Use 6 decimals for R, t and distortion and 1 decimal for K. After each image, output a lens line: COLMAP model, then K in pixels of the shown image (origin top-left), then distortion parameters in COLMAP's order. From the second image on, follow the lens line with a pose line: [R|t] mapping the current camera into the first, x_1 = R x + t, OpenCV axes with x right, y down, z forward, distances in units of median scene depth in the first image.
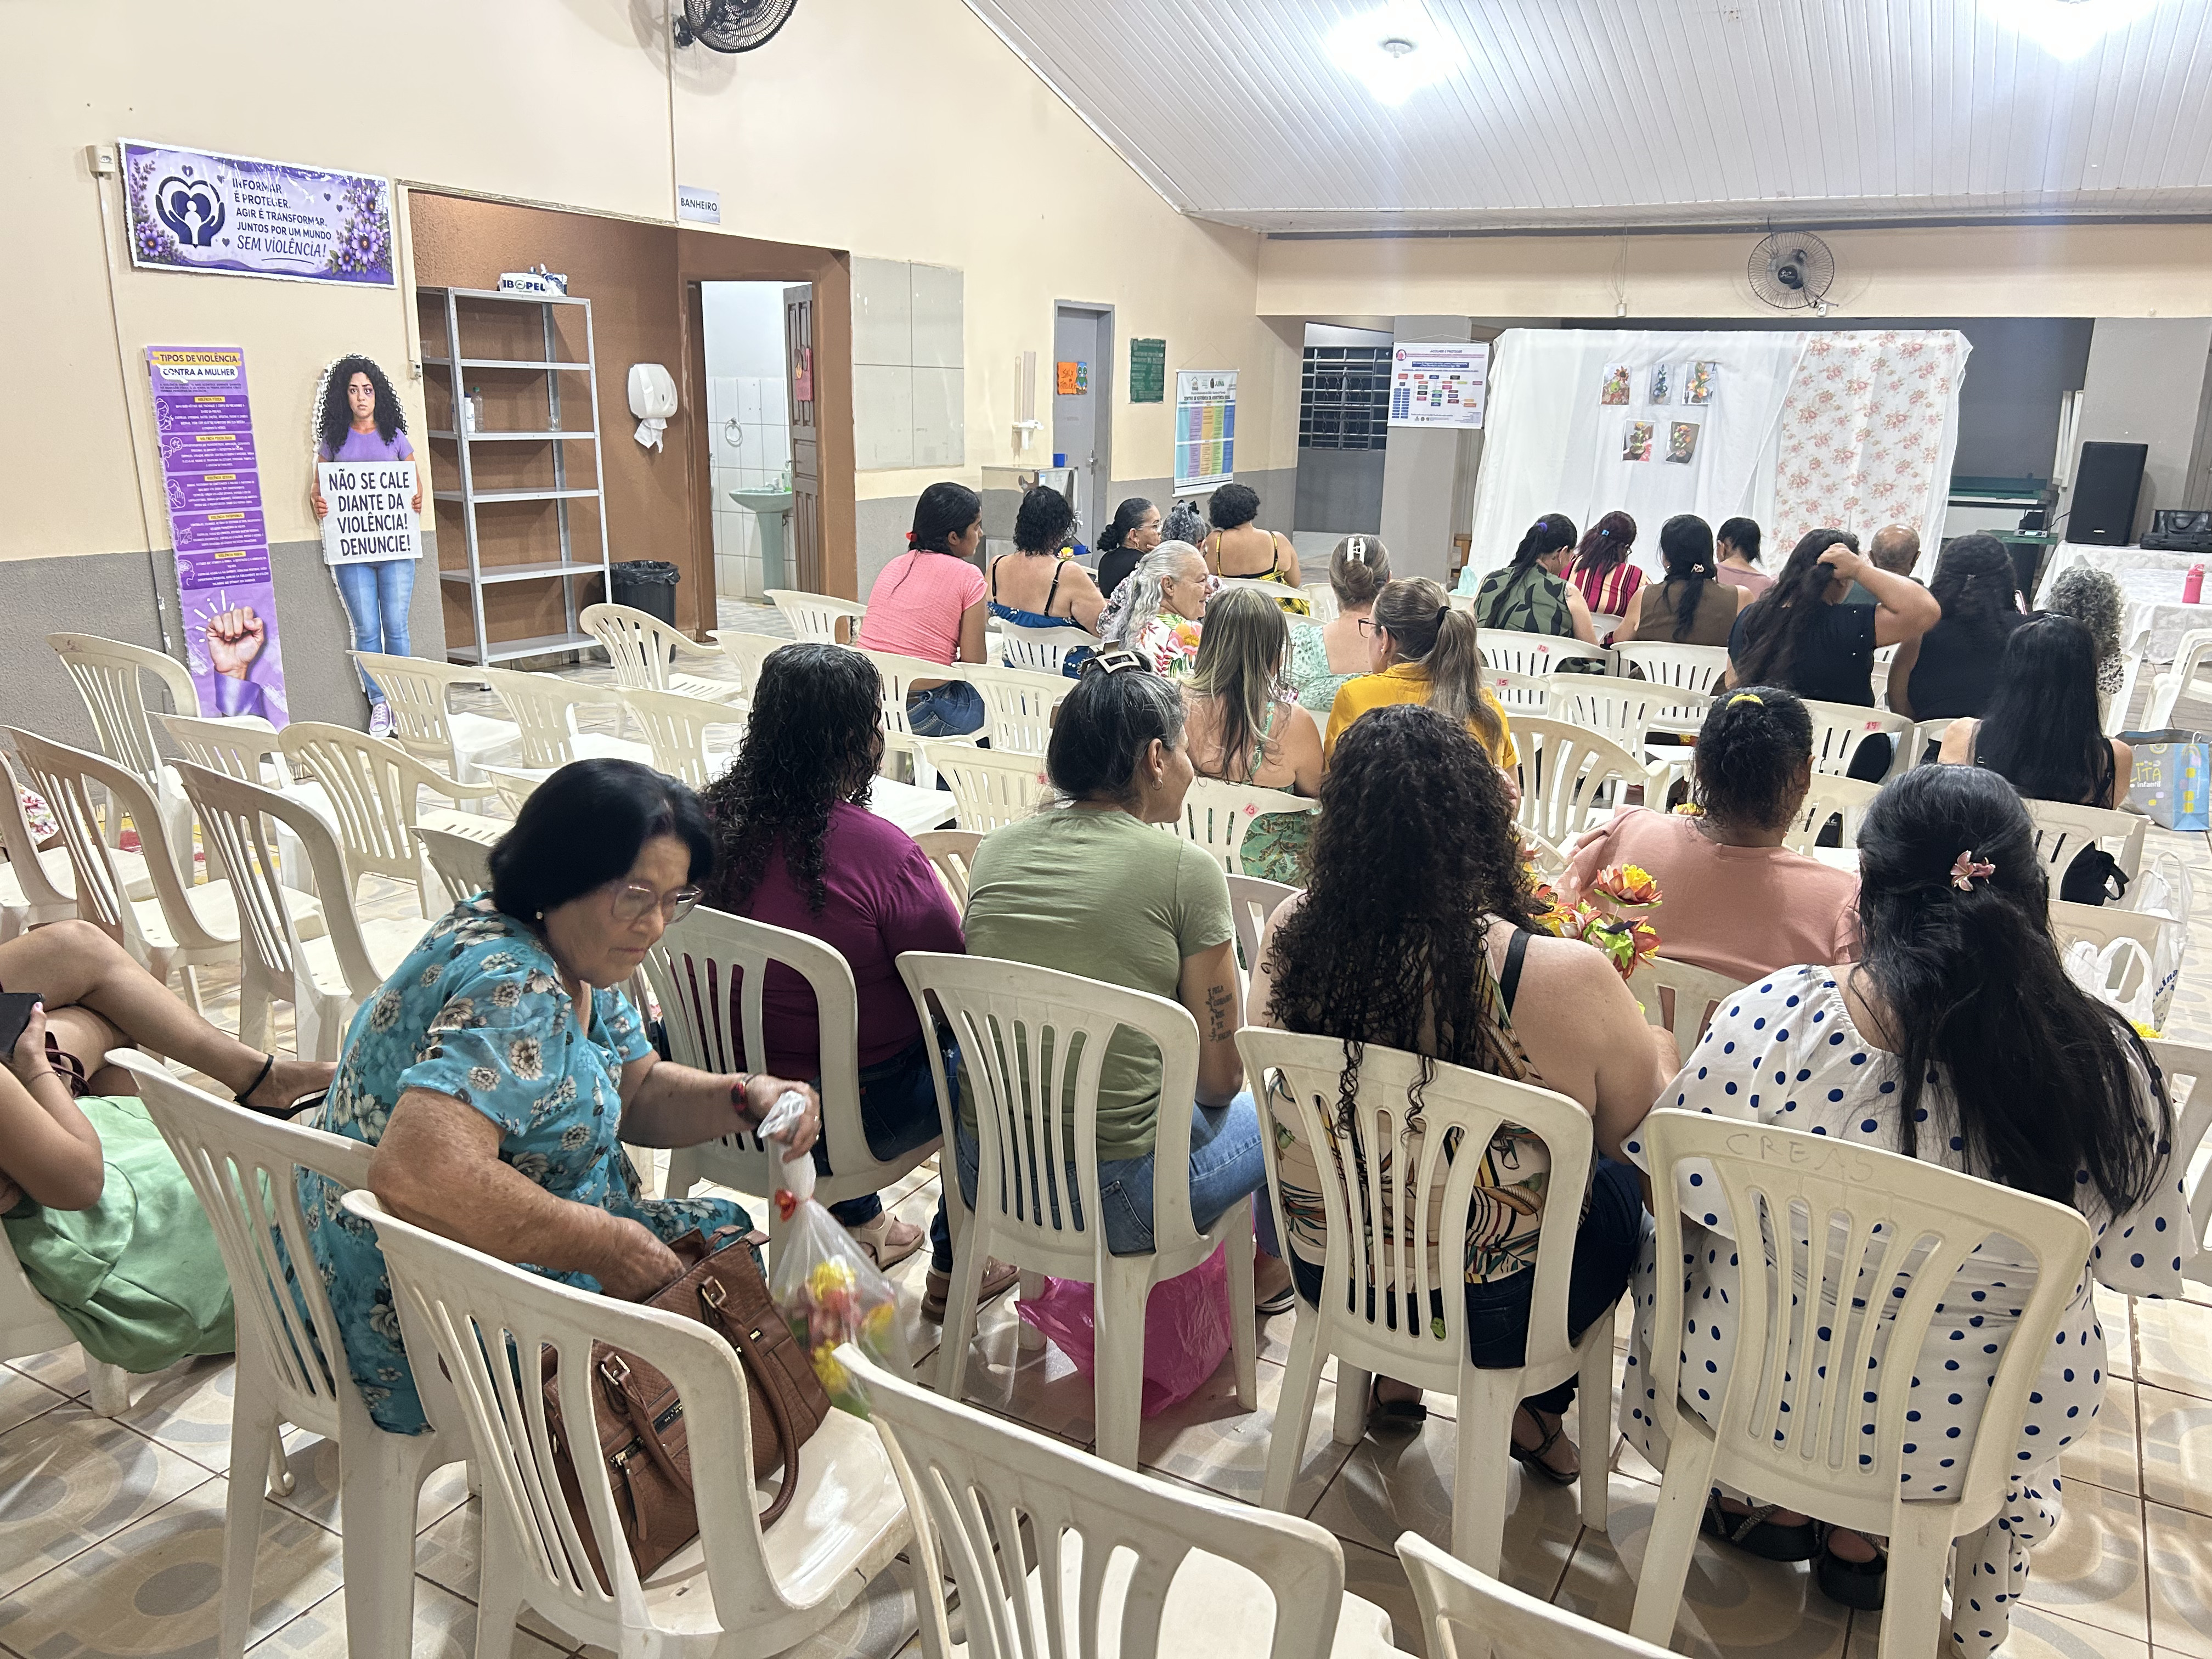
lens RADIAL K [[1666.7, 0, 1117.4], [0, 1666.7, 836.7], [0, 0, 1]] dist [0.049003, -0.048508]
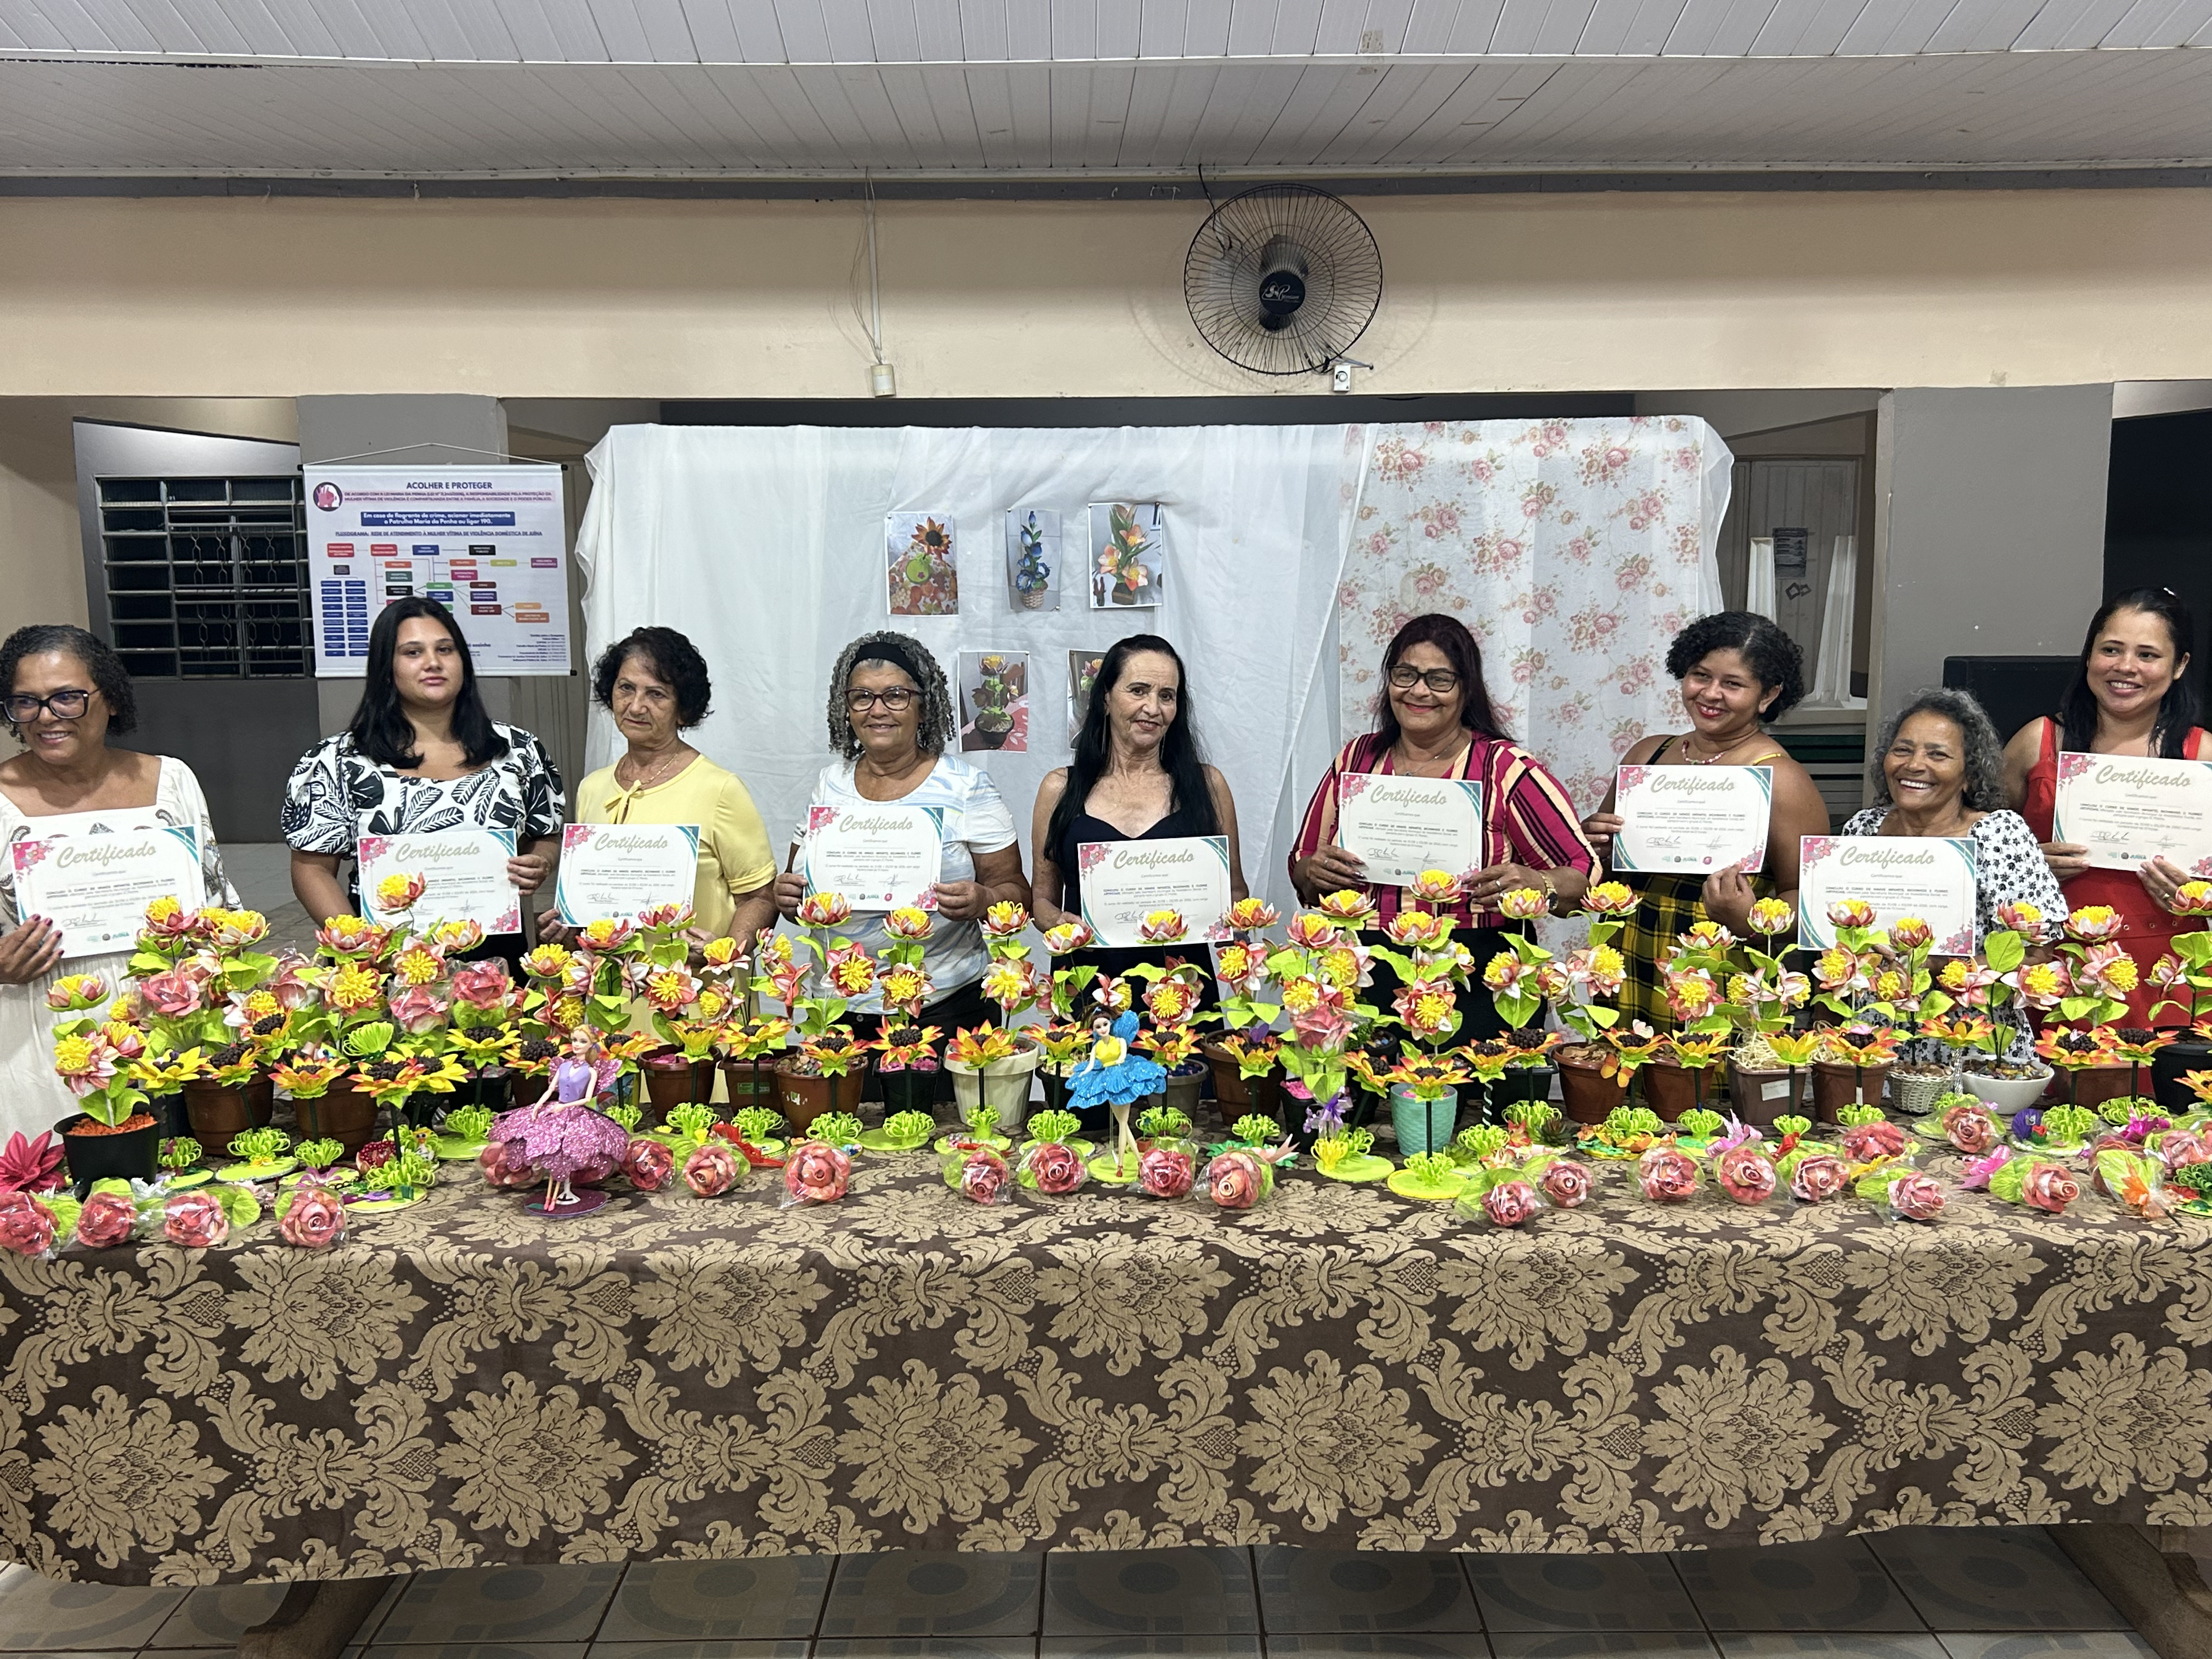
lens RADIAL K [[1991.1, 0, 1113.7], [0, 1991.1, 818.3], [0, 0, 1]] dist [0.055072, 0.004455]
pose [[0.872435, -0.104024, 0.477531, 0.111442], [0.157244, 0.984877, -0.072738, -0.172615], [-0.462743, 0.138548, 0.875599, 0.589962]]
